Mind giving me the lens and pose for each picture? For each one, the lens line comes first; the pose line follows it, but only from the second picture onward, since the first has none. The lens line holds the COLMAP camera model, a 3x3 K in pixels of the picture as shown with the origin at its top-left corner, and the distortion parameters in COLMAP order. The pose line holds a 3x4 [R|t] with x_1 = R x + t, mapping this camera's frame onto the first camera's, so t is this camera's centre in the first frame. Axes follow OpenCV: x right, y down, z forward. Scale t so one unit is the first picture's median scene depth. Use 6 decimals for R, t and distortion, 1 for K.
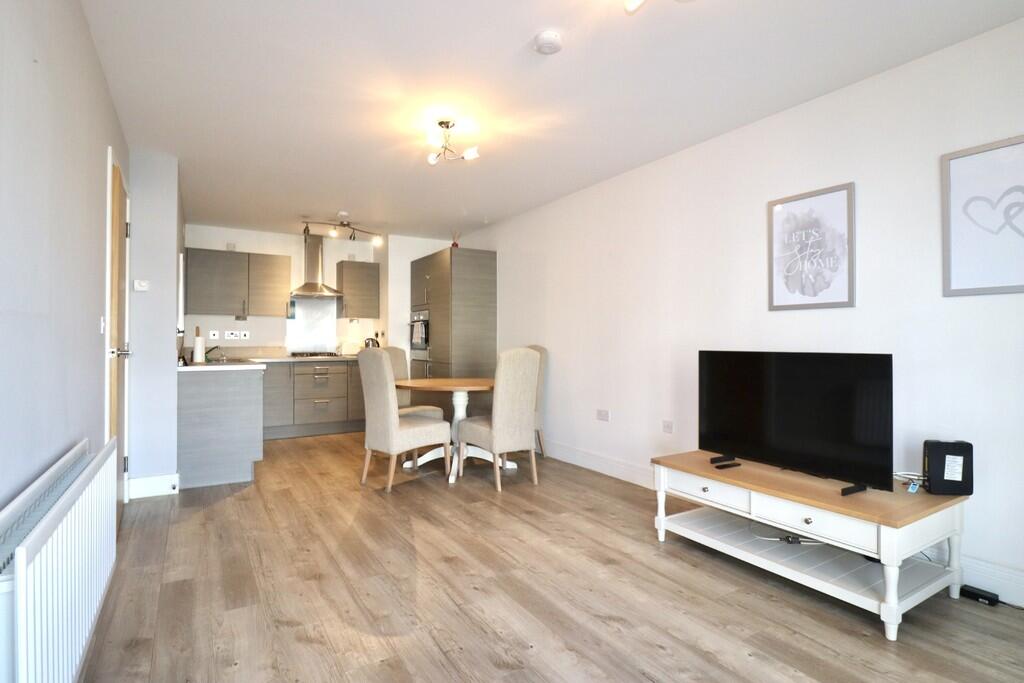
lens RADIAL K [[518.1, 0, 512.0], [0, 518.1, 341.5], [0, 0, 1]] dist [0.000069, 0.000070]
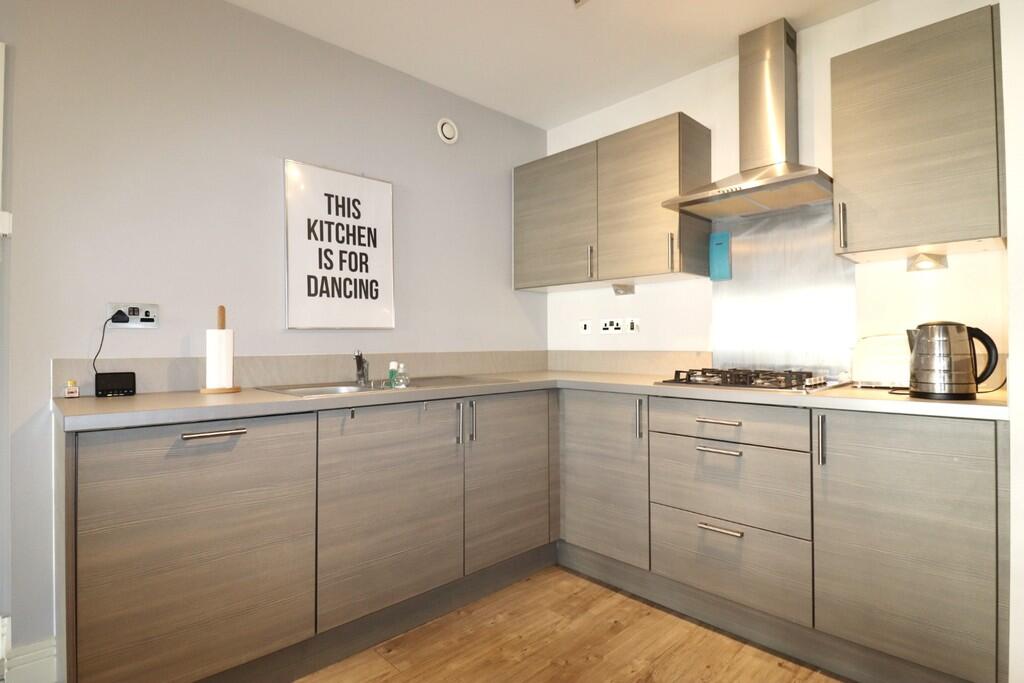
lens RADIAL K [[518.1, 0, 512.0], [0, 518.1, 341.5], [0, 0, 1]] dist [0.000069, 0.000070]
pose [[0.210703, -0.005668, -0.977534, -0.087425], [0.005929, 0.999972, -0.004520, 0.003591], [0.977532, -0.004844, 0.210731, 0.805110]]
